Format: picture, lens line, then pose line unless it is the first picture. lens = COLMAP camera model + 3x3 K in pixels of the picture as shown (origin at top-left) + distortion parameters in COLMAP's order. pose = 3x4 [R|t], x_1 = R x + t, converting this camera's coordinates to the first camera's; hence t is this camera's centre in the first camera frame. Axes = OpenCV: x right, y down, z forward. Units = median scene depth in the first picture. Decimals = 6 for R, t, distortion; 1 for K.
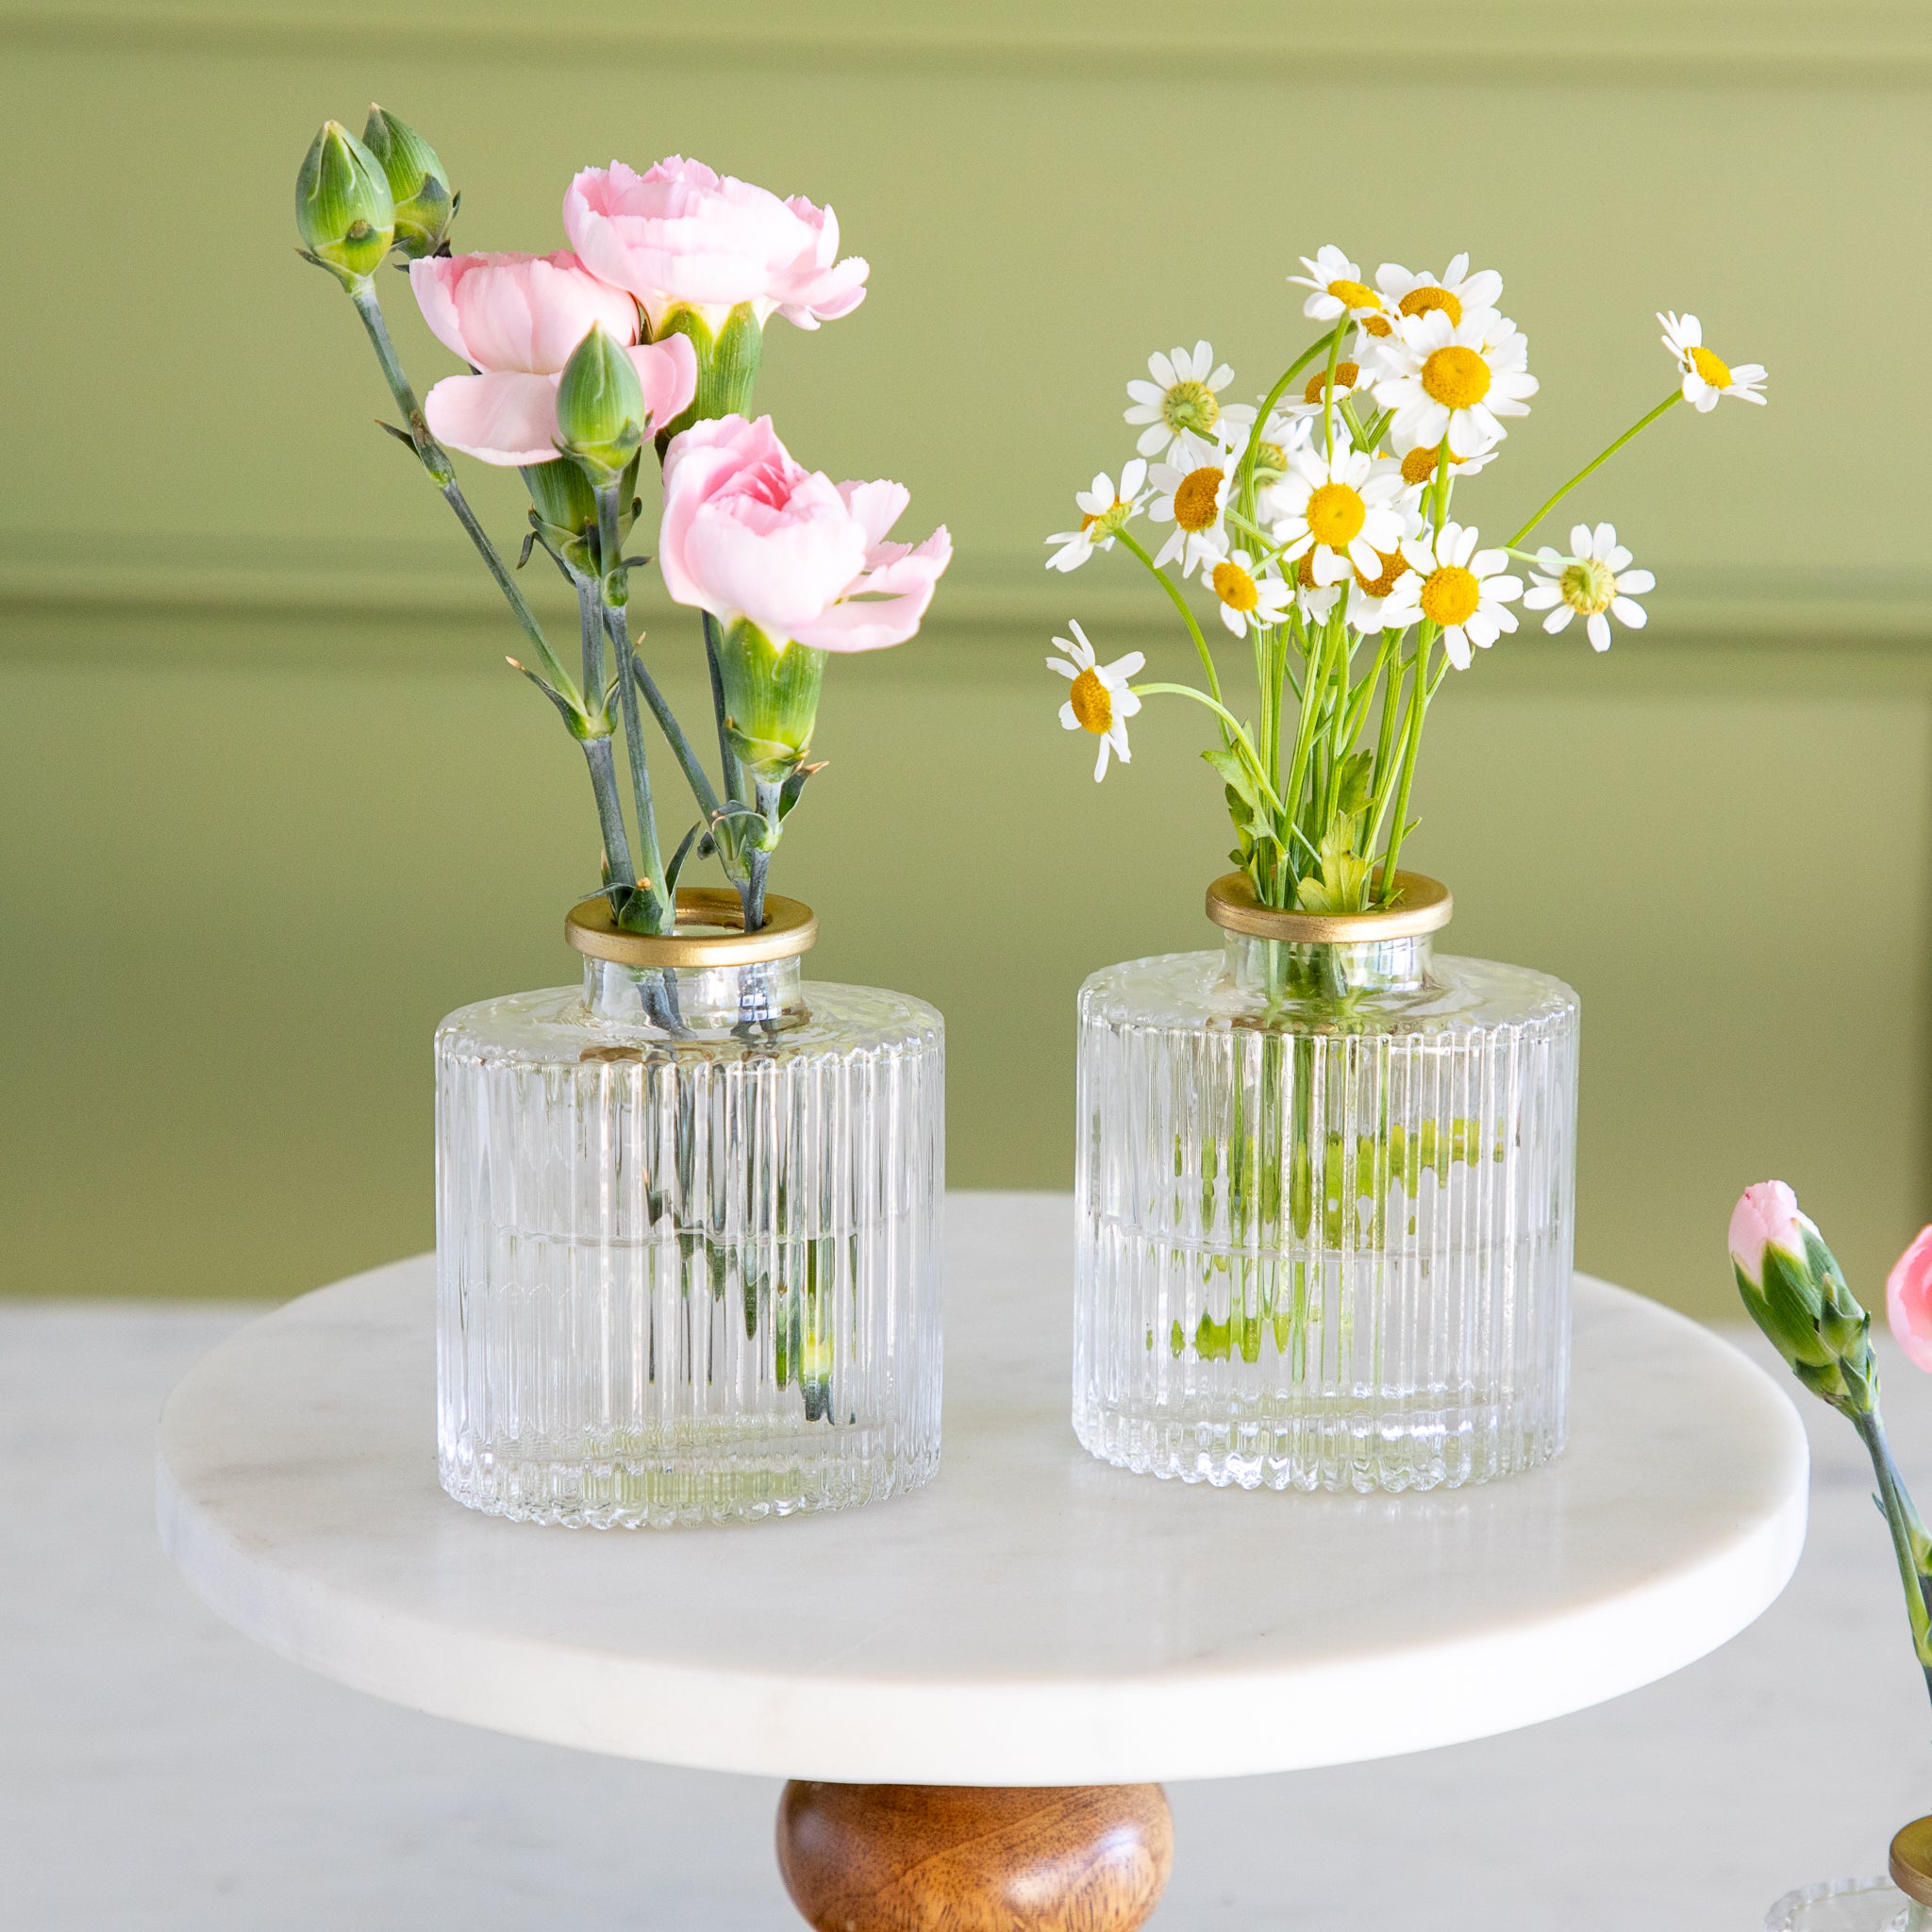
lens RADIAL K [[6388.1, 0, 1047.0], [0, 6388.1, 968.9], [0, 0, 1]] dist [0.357414, 0.223983]
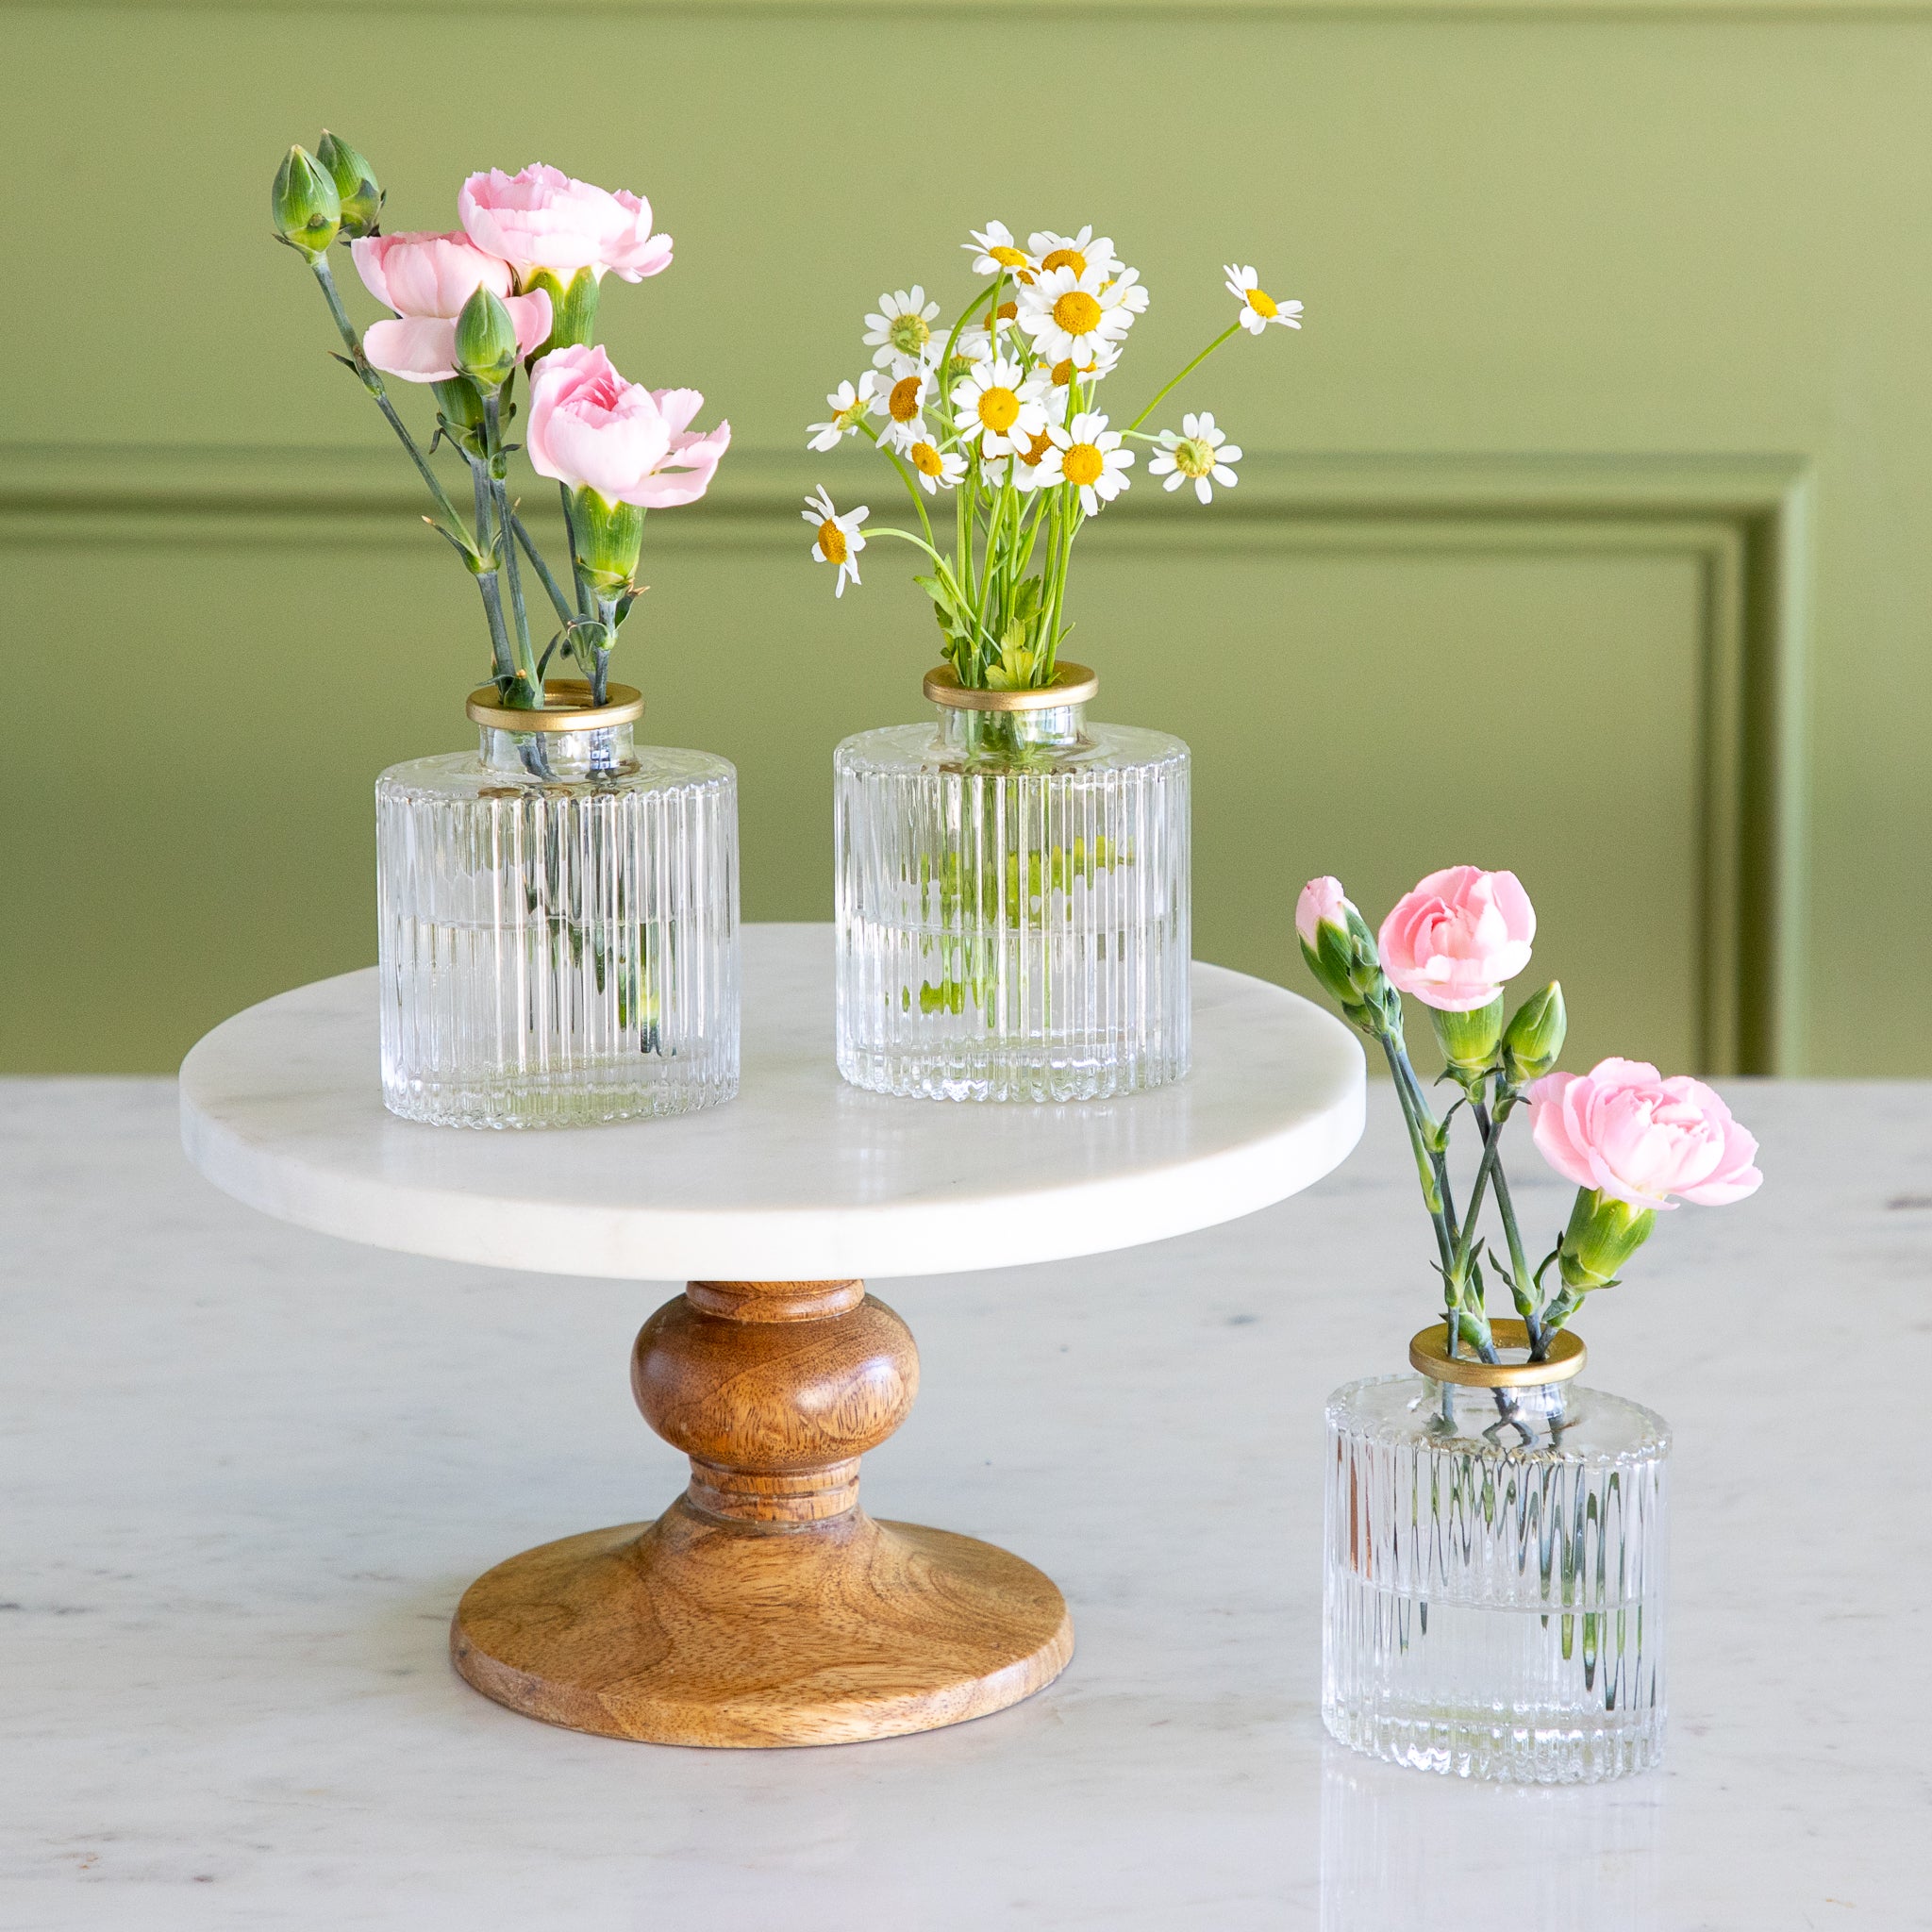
lens RADIAL K [[7616.0, 0, 1057.4], [0, 7616.0, 846.2], [0, 0, 1]] dist [0.369970, 0.862723]
pose [[0.999898, -0.013840, -0.003472, 0.061368], [0.013795, 0.999827, -0.012503, 0.047641], [0.003645, 0.012454, 0.999916, -0.693075]]
